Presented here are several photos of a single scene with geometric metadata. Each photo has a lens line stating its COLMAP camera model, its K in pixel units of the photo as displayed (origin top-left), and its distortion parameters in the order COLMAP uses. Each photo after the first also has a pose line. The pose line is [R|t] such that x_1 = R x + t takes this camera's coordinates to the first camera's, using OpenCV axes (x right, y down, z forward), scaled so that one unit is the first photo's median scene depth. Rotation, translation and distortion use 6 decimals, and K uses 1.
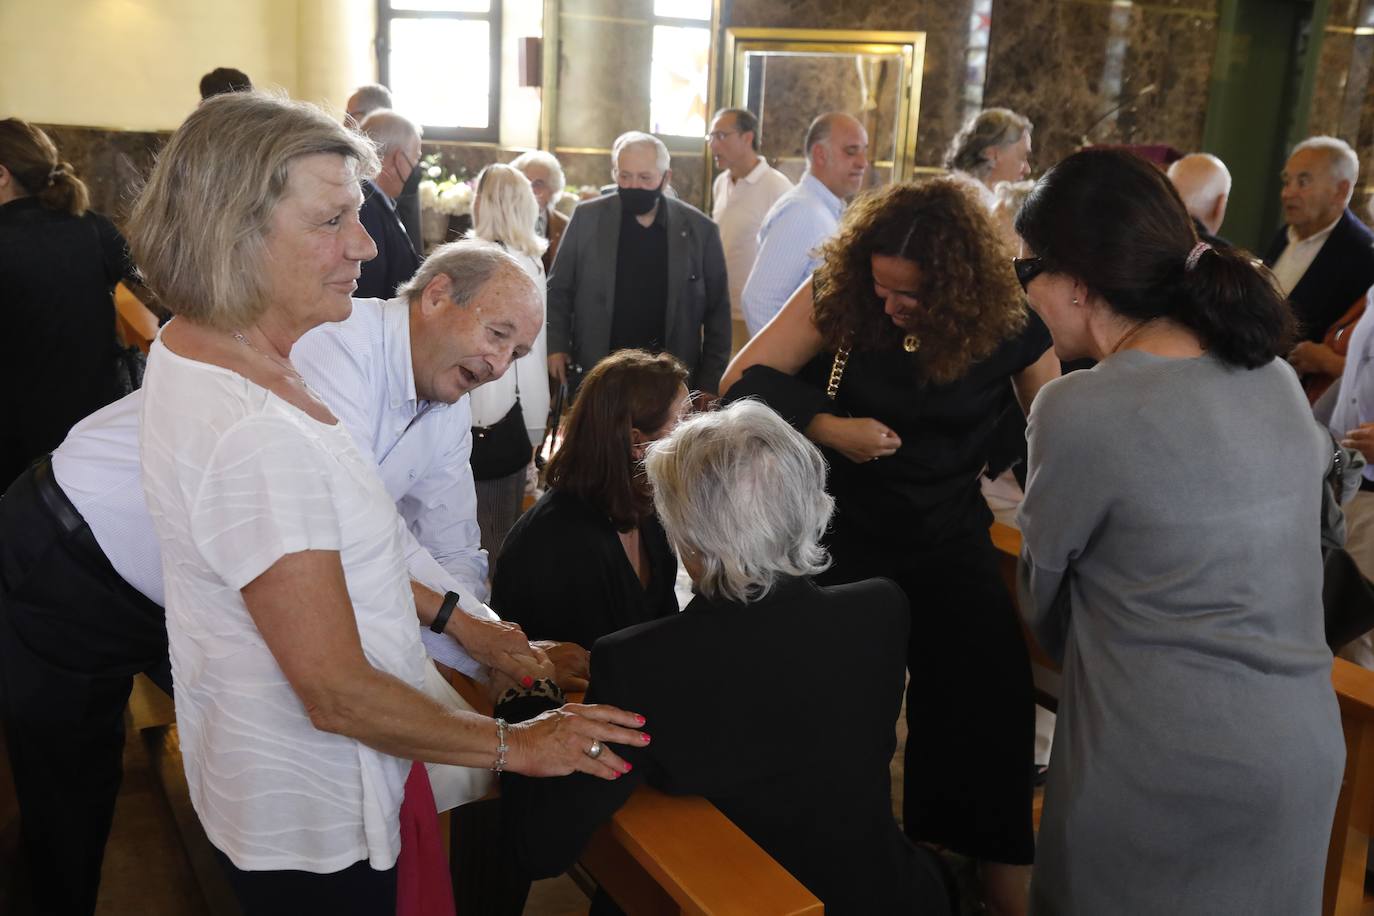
lens RADIAL K [[1316.8, 0, 687.0], [0, 1316.8, 458.0], [0, 0, 1]] dist [-0.001804, 0.131988]
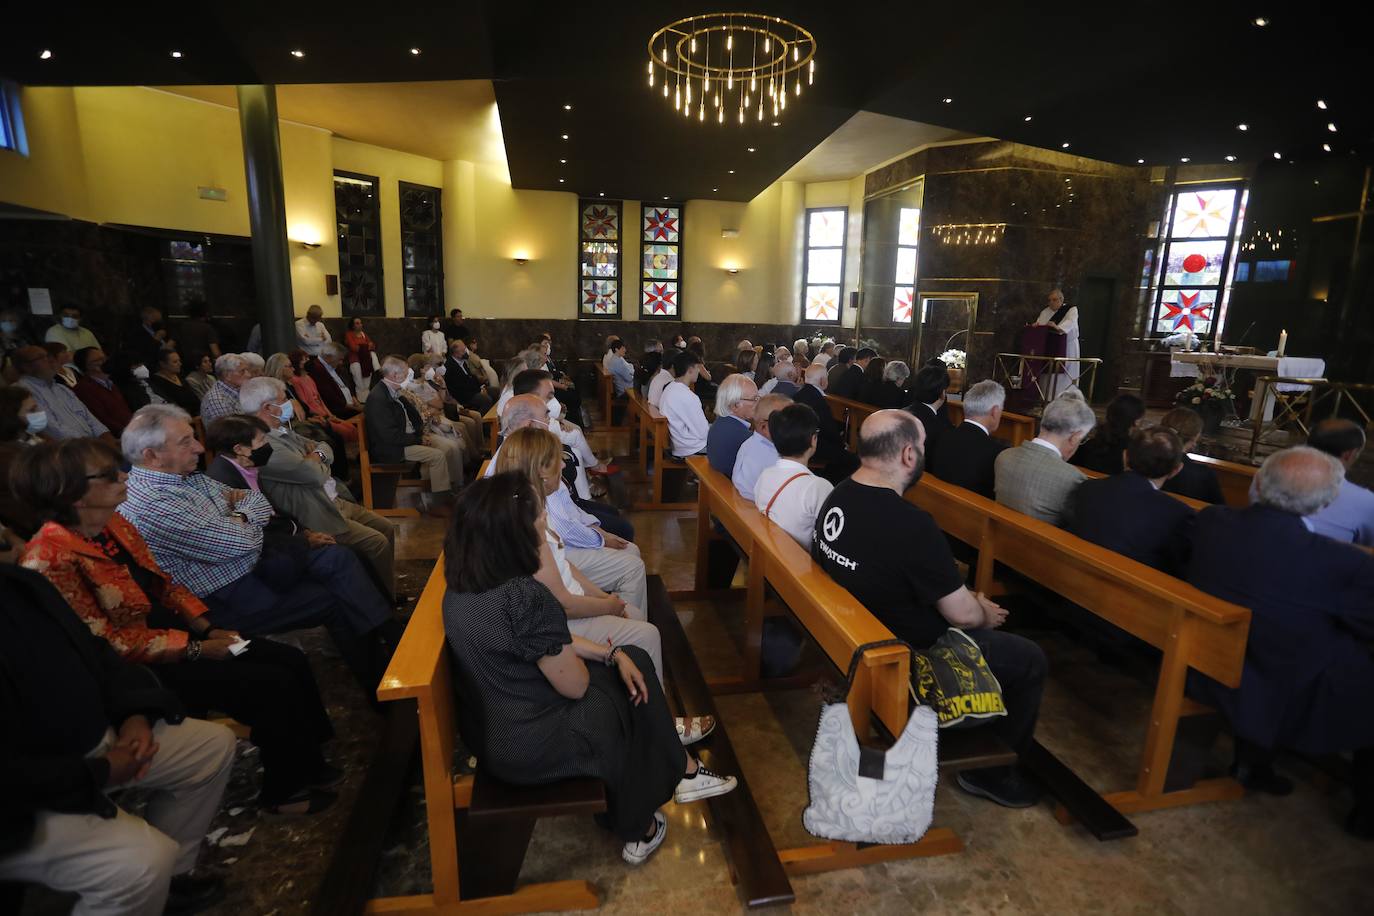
lens RADIAL K [[673.9, 0, 679.1], [0, 673.9, 465.9], [0, 0, 1]] dist [-0.088225, 0.048651]
pose [[0.947693, 0.042173, -0.316384, 0.004910], [-0.049266, 0.998681, -0.014448, 0.132910], [0.315357, 0.029280, 0.948521, -0.602428]]
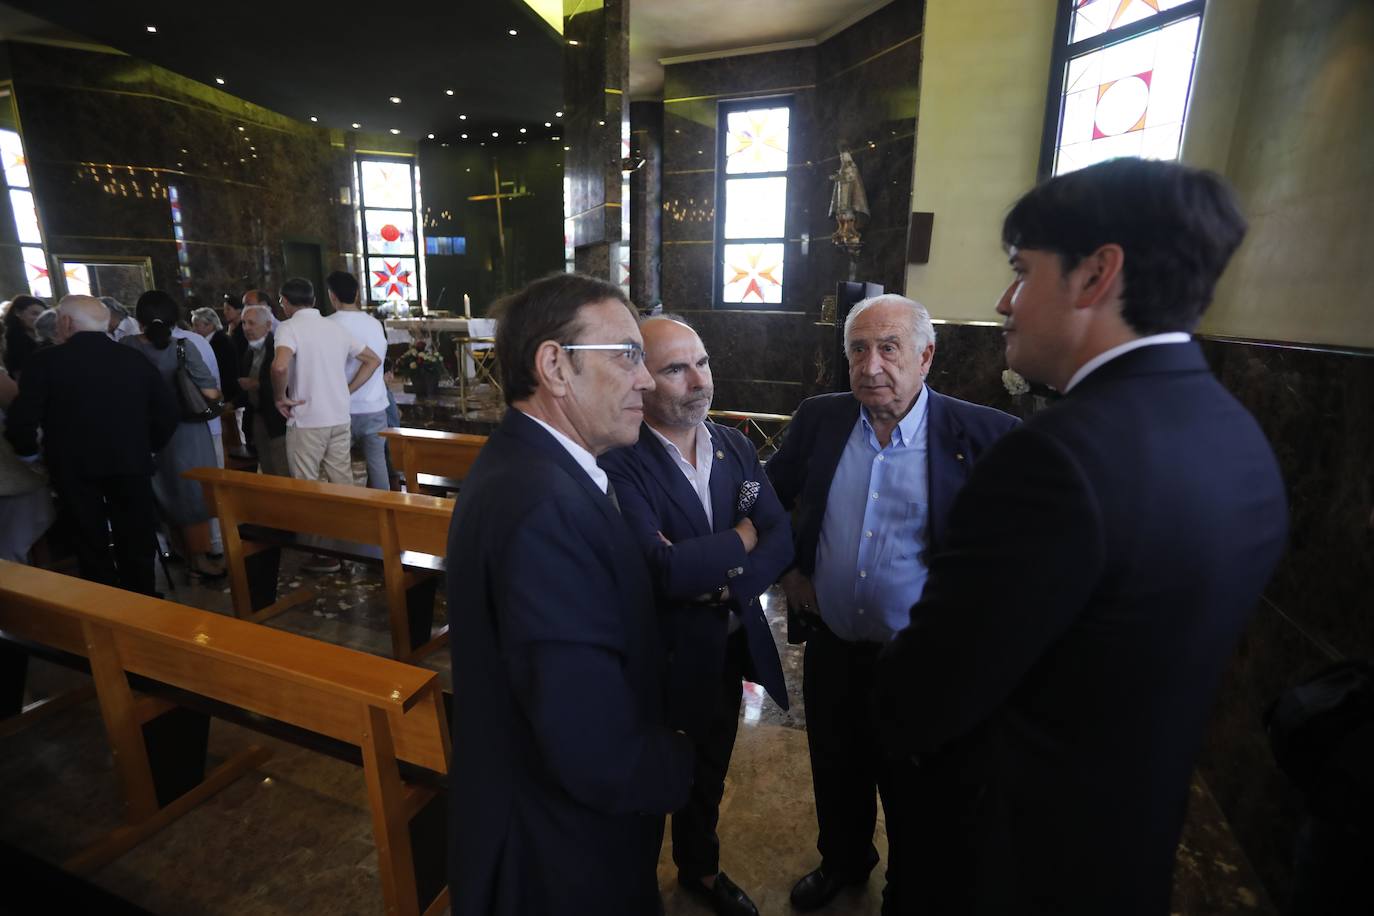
lens RADIAL K [[673.9, 0, 679.1], [0, 673.9, 465.9], [0, 0, 1]] dist [-0.088225, 0.048651]
pose [[0.768727, -0.187530, 0.611467, 0.087935], [0.168845, 0.981635, 0.088788, 0.112360], [-0.616888, 0.034989, 0.786273, -0.483879]]
